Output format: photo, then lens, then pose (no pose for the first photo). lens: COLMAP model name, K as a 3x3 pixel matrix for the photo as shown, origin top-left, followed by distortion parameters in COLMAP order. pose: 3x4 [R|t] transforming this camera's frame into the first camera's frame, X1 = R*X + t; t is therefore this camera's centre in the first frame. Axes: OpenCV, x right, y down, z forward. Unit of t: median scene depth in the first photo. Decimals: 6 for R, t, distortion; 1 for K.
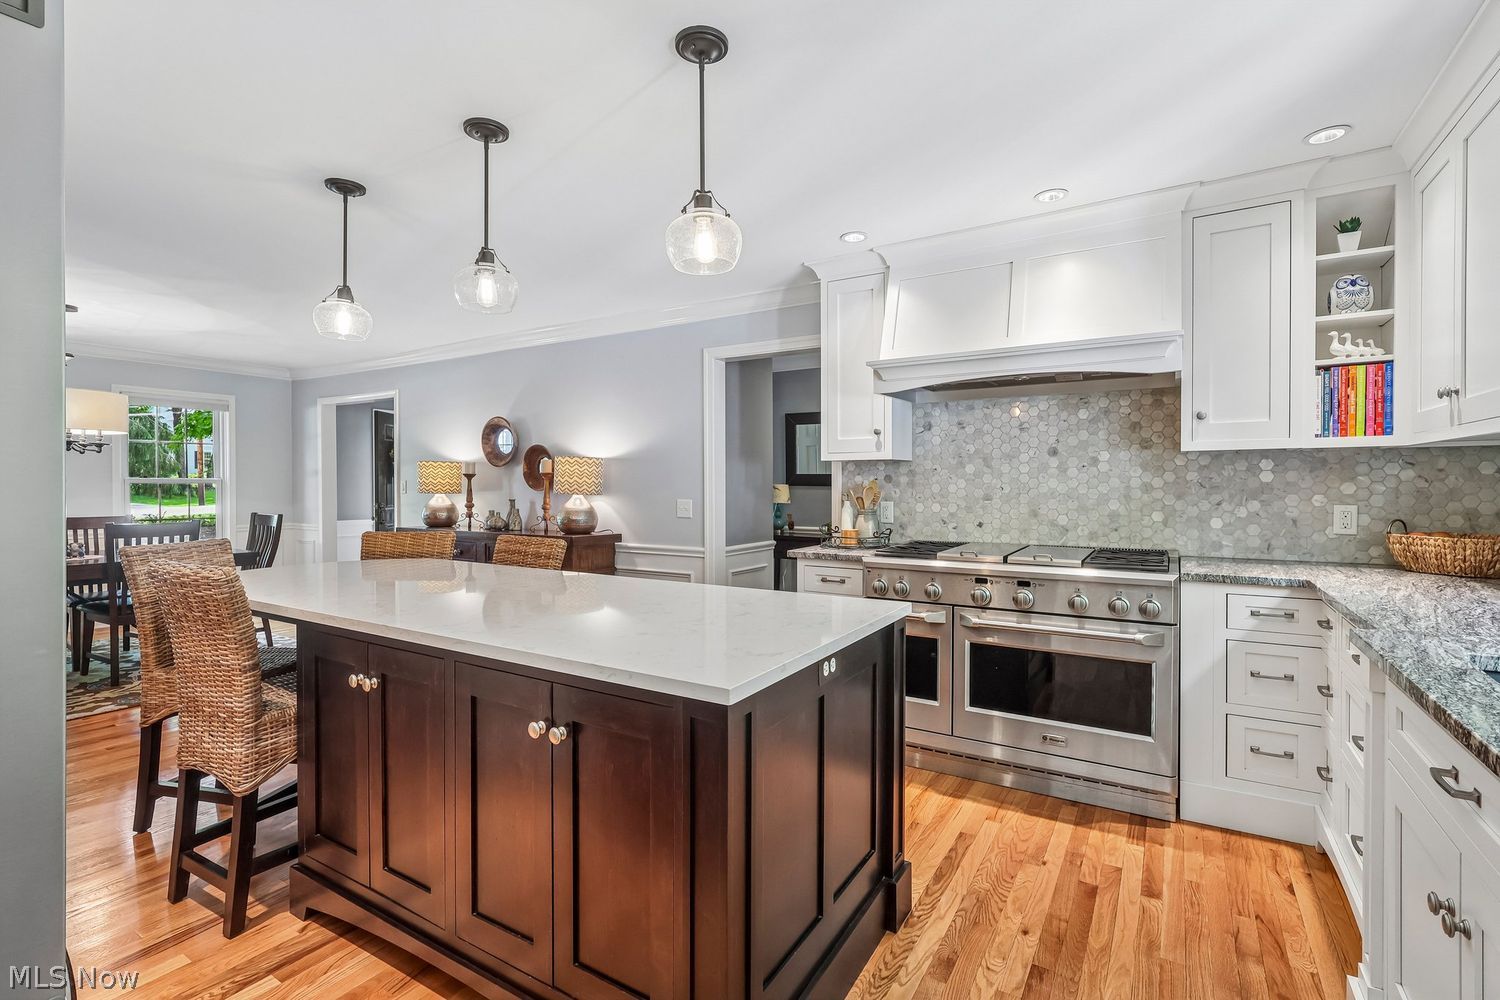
lens RADIAL K [[706.1, 0, 743.1], [0, 706.1, 491.0], [0, 0, 1]] dist [0.000575, -0.000636]
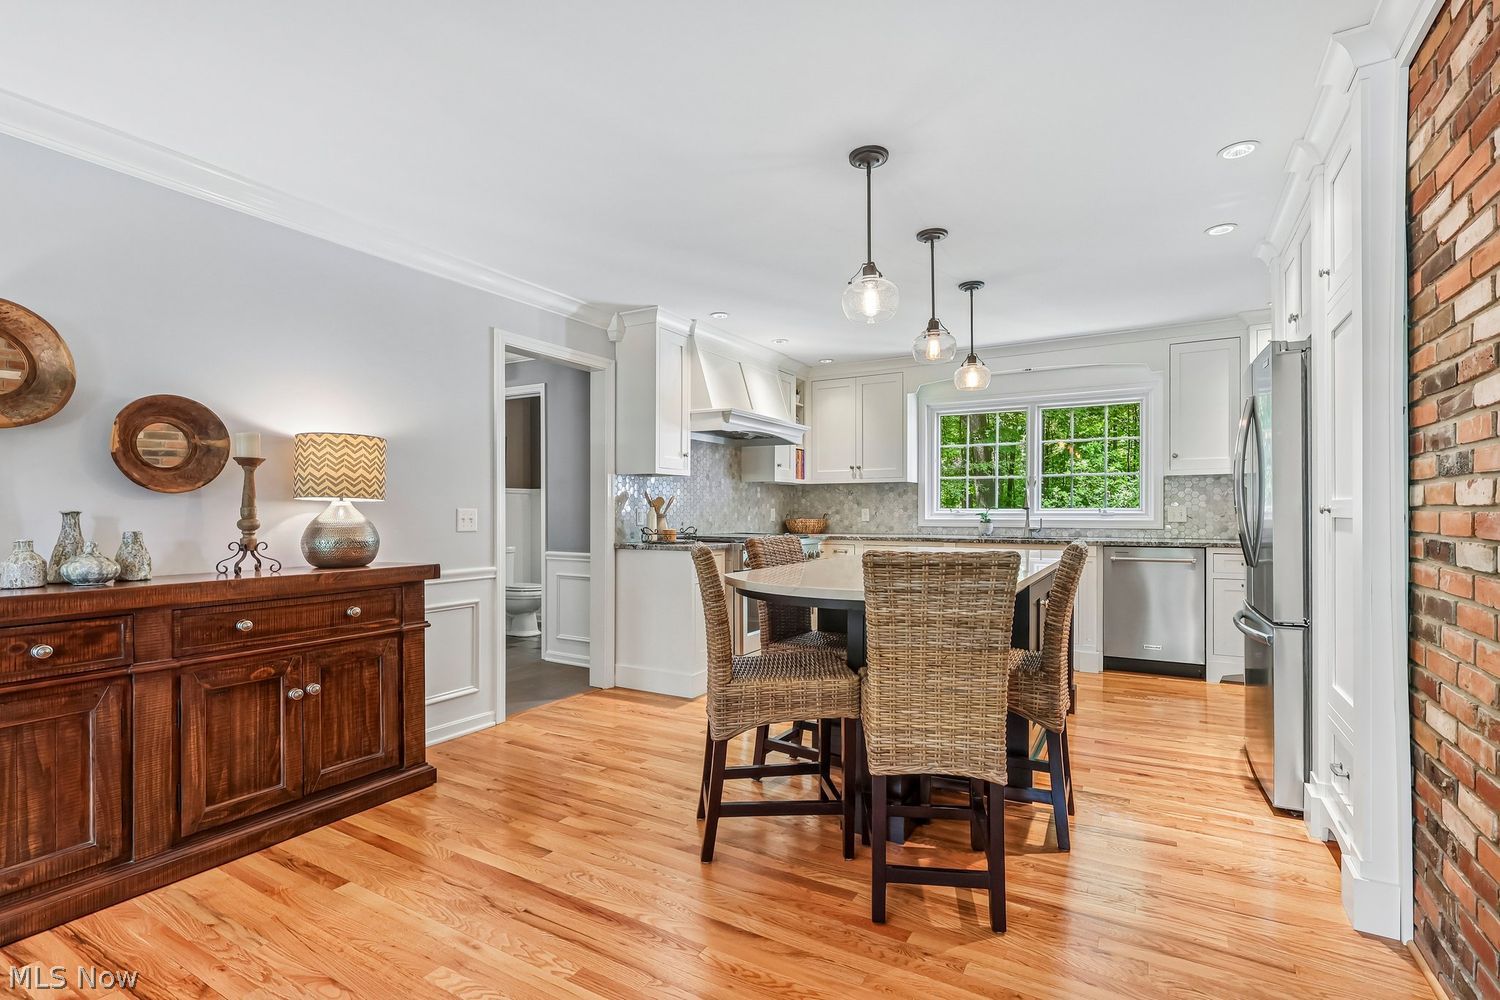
lens RADIAL K [[706.1, 0, 750.2], [0, 706.1, 506.7], [0, 0, 1]] dist [0.000575, -0.000636]
pose [[-0.017757, -0.002832, 0.999838, -1.173584], [-0.003347, 0.999991, 0.002773, 0.007688], [-0.999837, -0.003297, -0.017766, 0.931973]]
